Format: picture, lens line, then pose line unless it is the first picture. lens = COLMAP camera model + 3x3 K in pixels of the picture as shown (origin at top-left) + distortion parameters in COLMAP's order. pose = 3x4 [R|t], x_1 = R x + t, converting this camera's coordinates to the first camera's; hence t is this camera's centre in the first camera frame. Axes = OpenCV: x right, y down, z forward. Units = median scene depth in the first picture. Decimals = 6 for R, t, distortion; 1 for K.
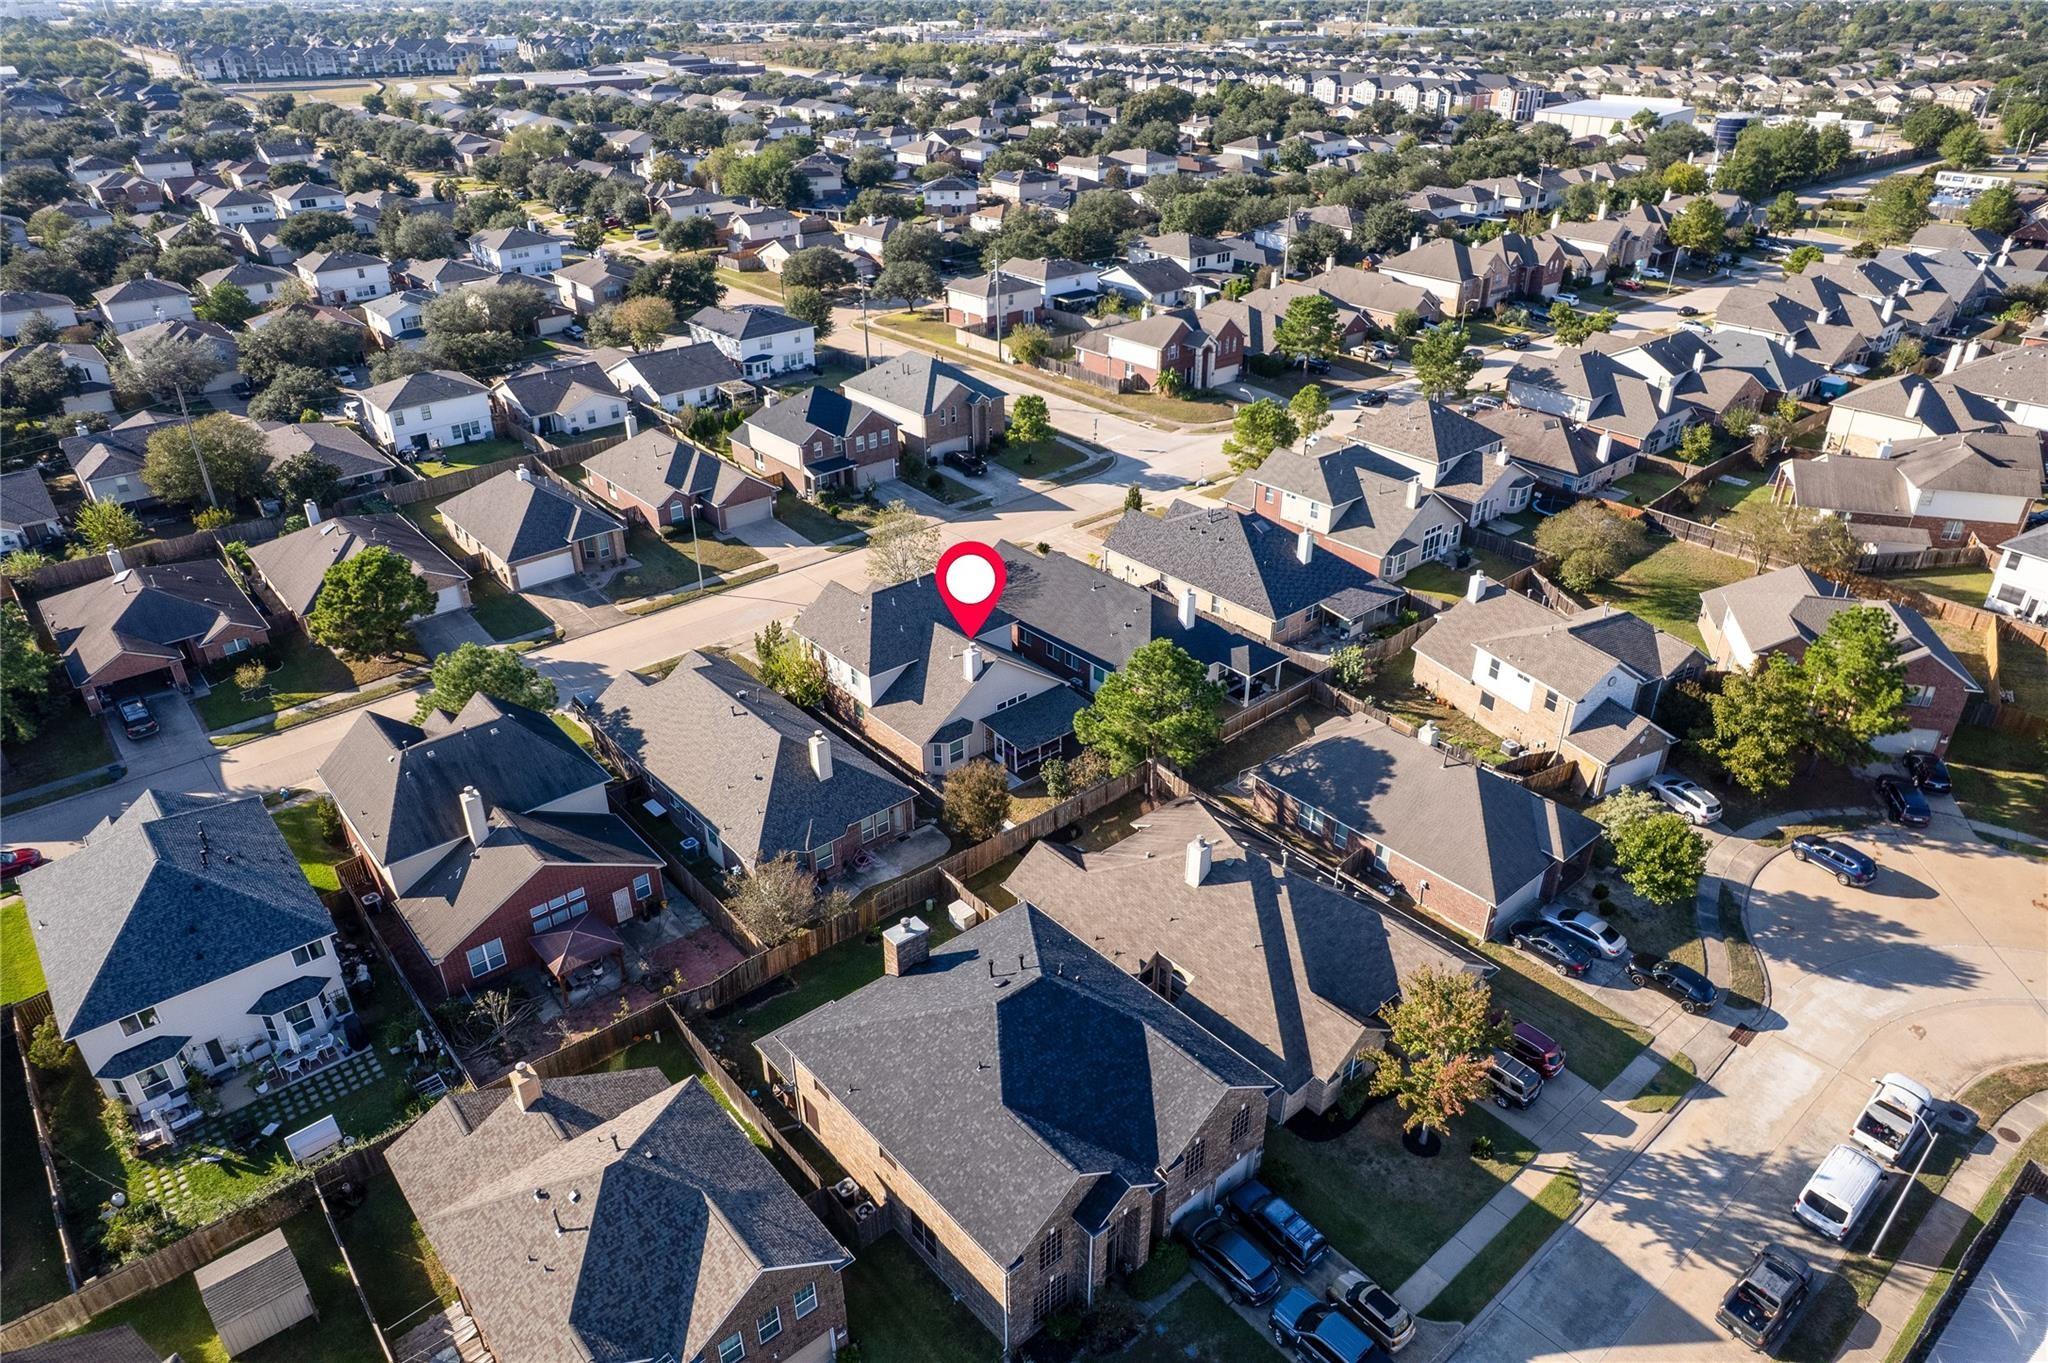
lens RADIAL K [[1305.8, 0, 1013.8], [0, 1305.8, 685.1], [0, 0, 1]] dist [-0.078376, 0.069172]
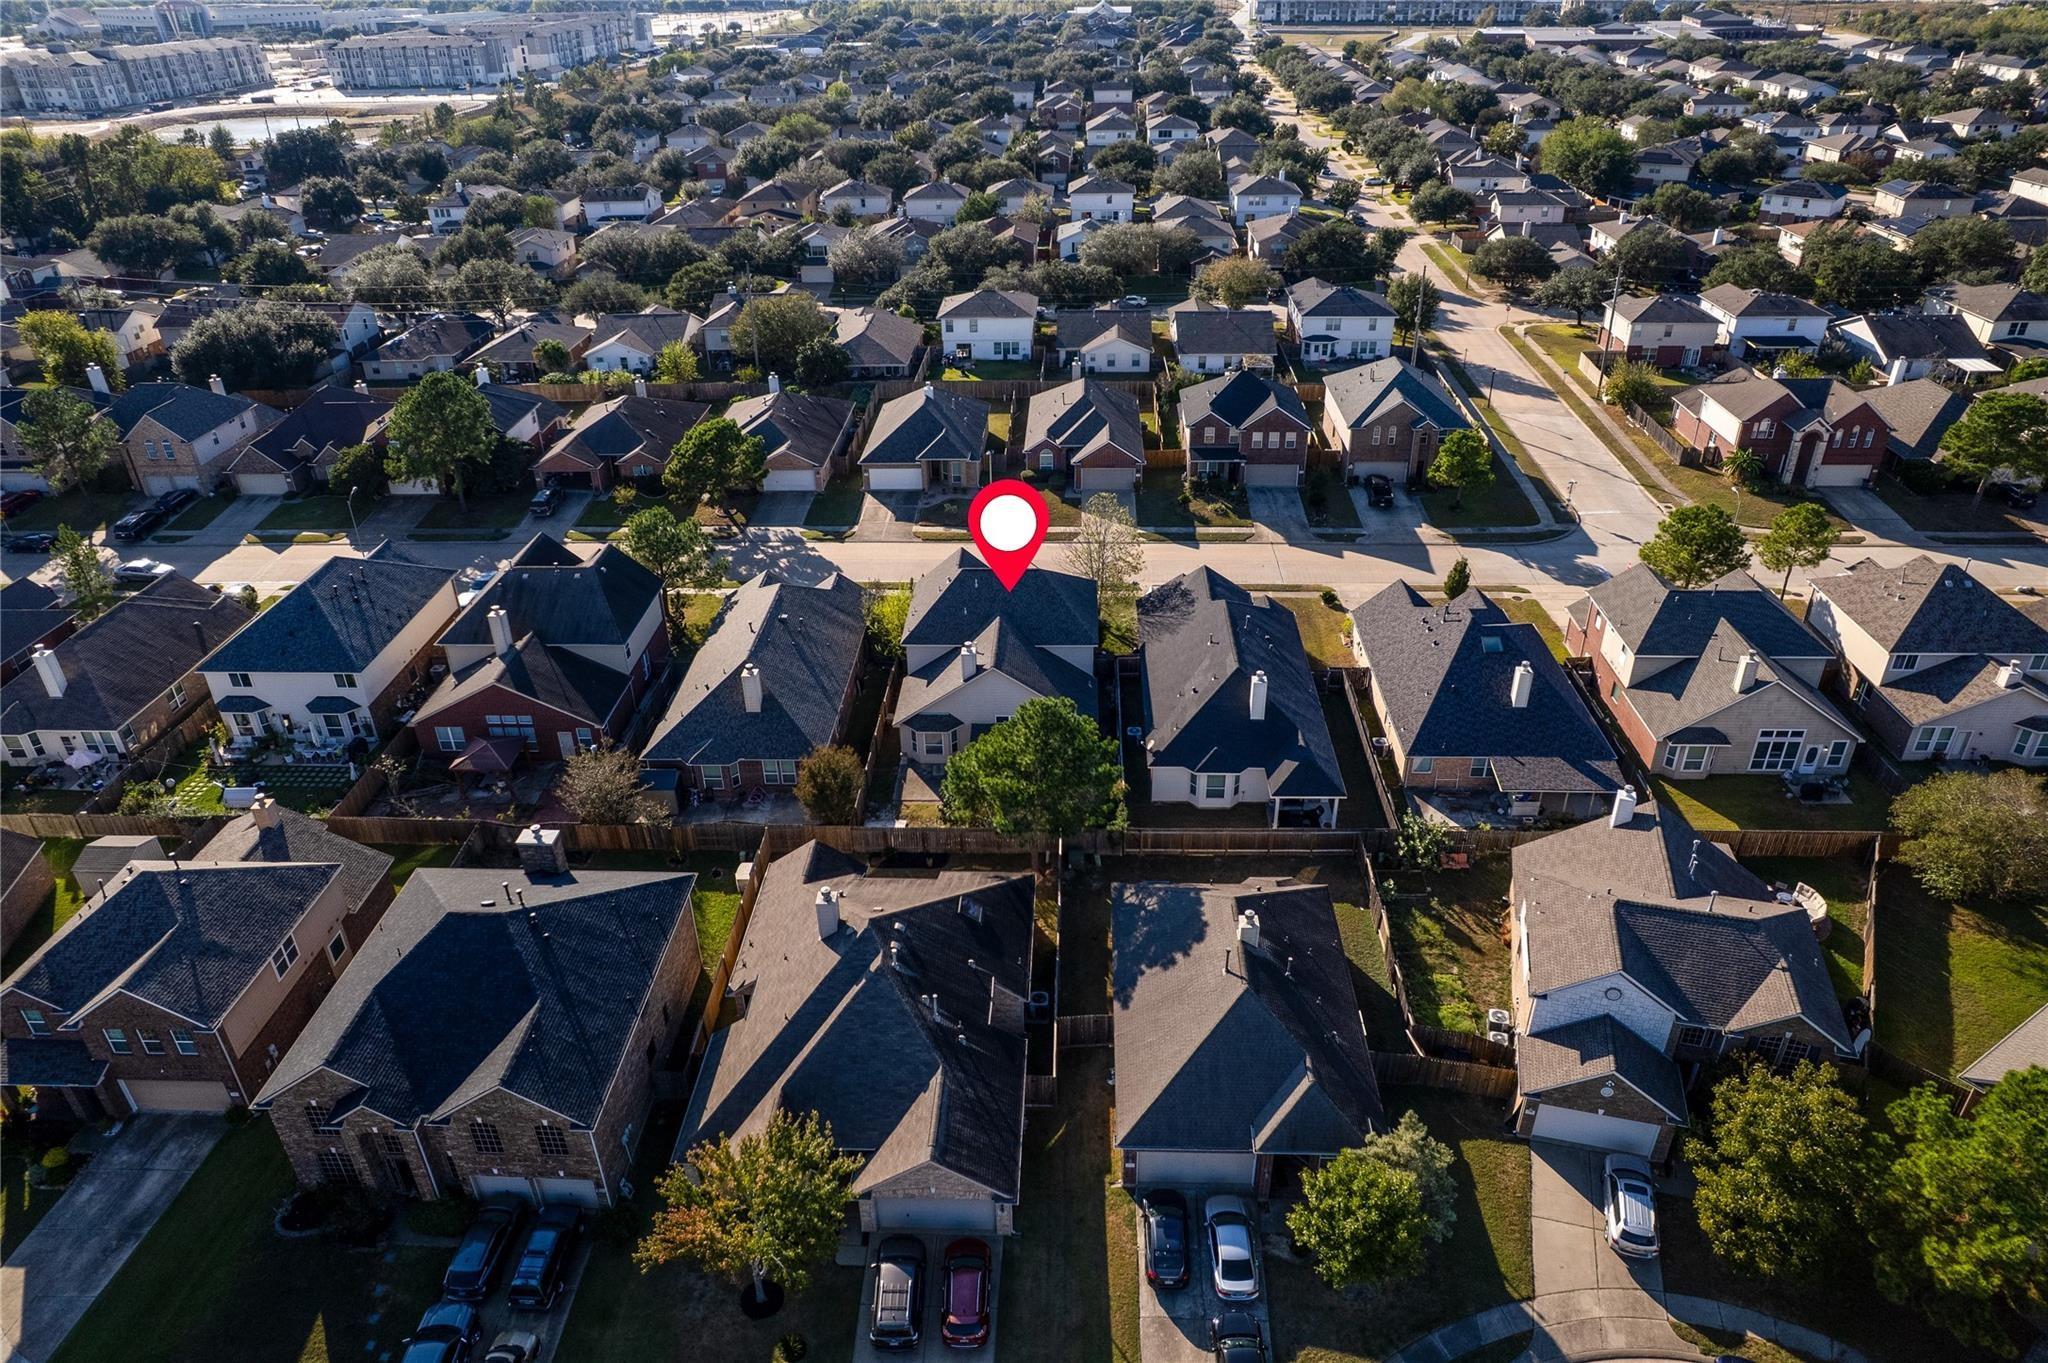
lens RADIAL K [[1330.4, 0, 1024.0], [0, 1330.4, 681.5], [0, 0, 1]] dist [-0.073116, 0.070684]
pose [[0.732470, 0.325018, -0.598206, 0.458146], [-0.319331, 0.940047, 0.119744, -0.101776], [0.601261, 0.103317, 0.792345, 0.208101]]
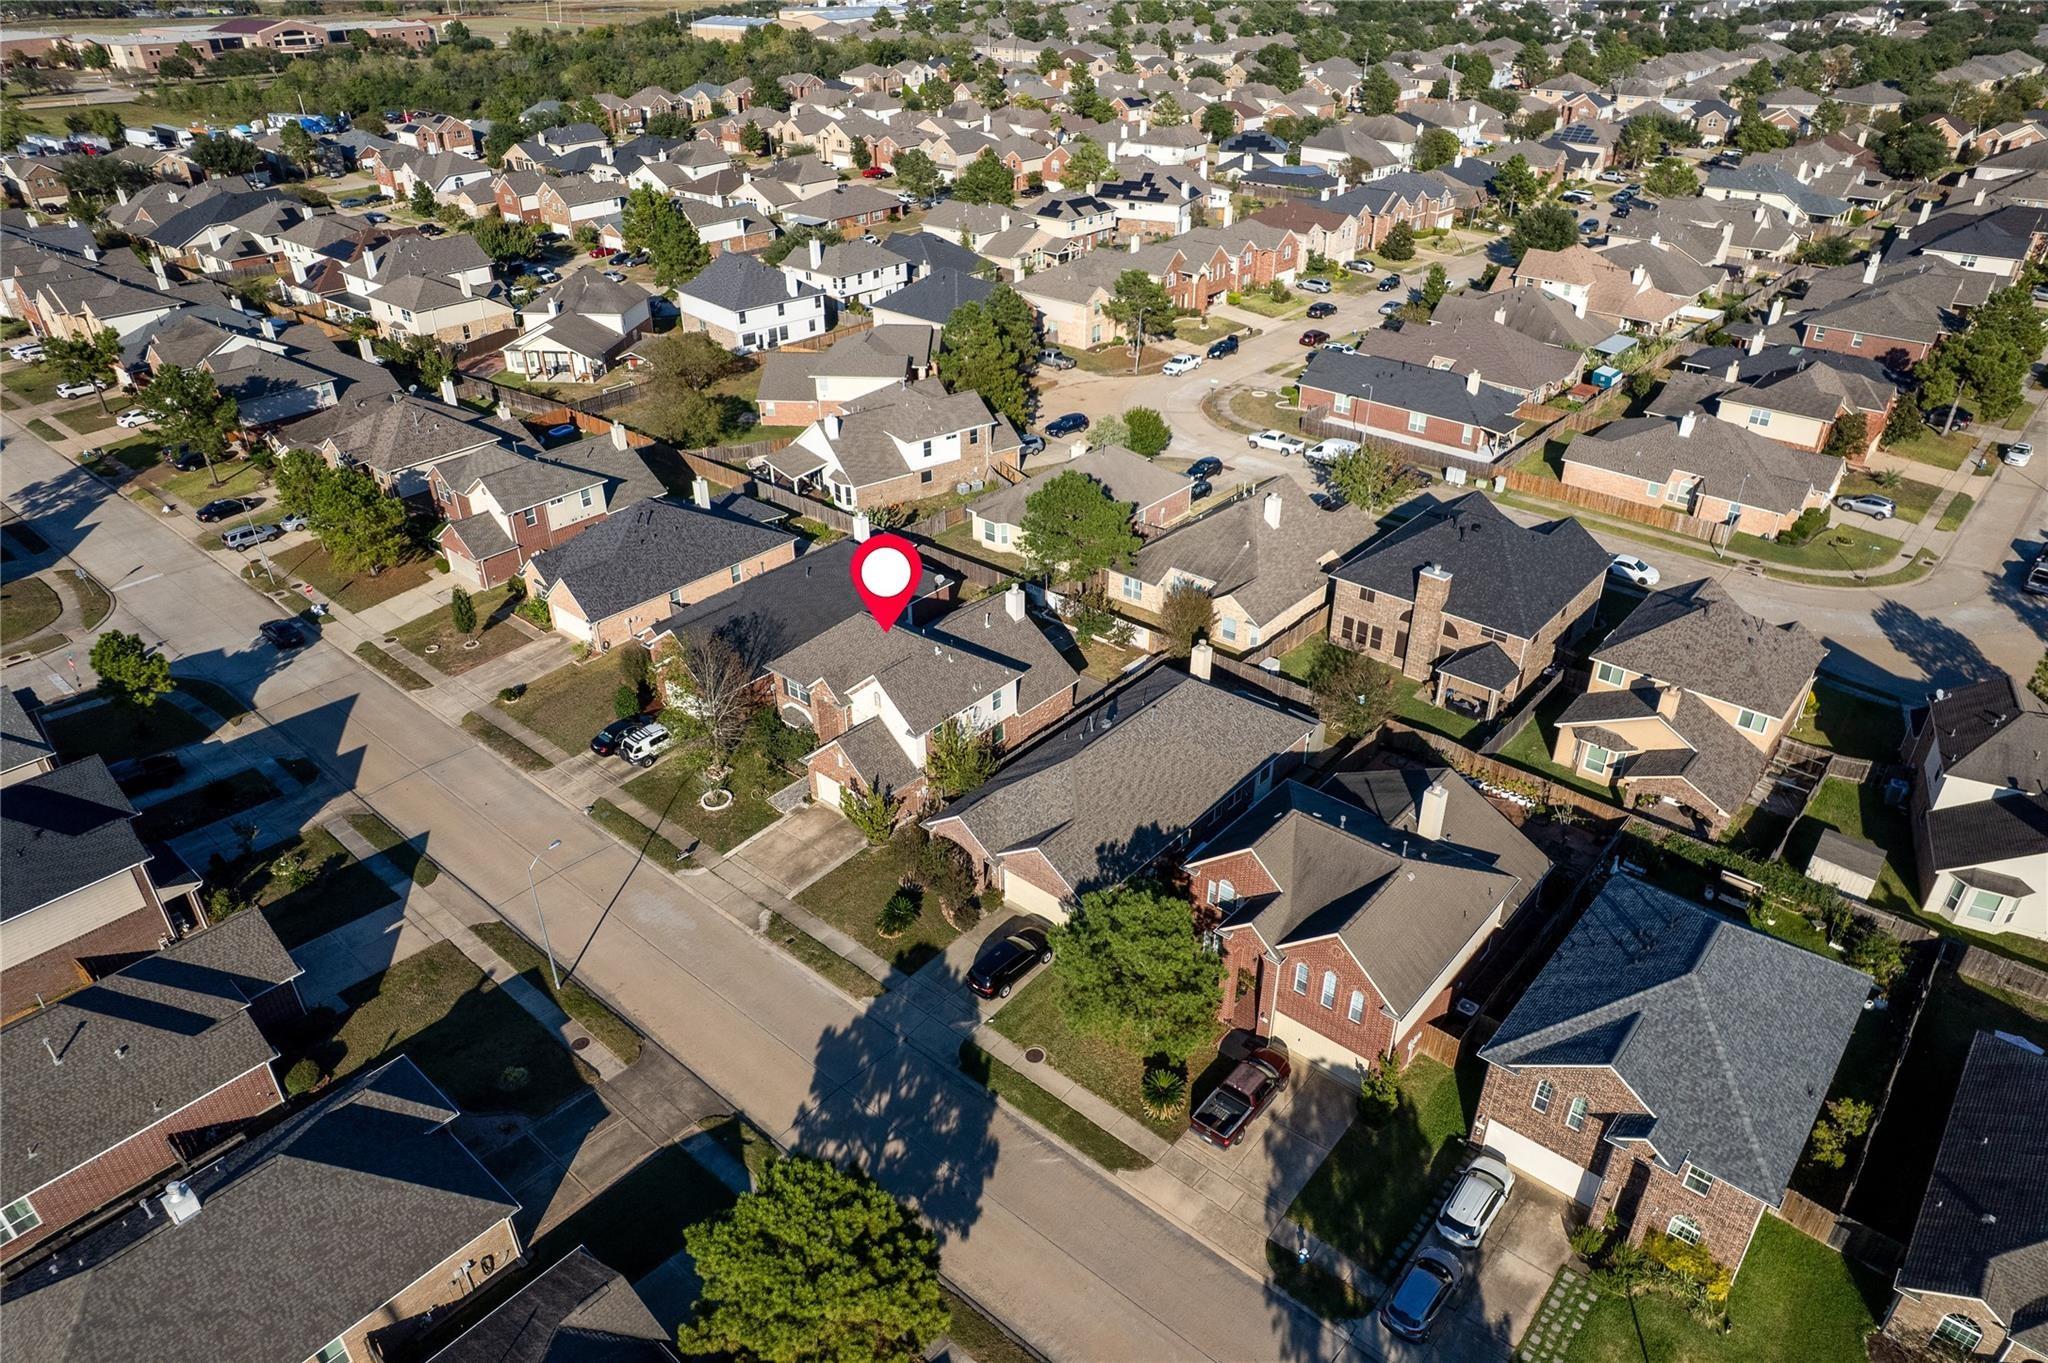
lens RADIAL K [[1305.8, 0, 1013.8], [0, 1305.8, 685.1], [0, 0, 1]] dist [-0.078376, 0.069172]
pose [[-0.149102, -0.499626, 0.853312, -0.722509], [0.495276, 0.709173, 0.501772, -0.371868], [-0.855845, 0.497441, 0.141713, 0.703006]]
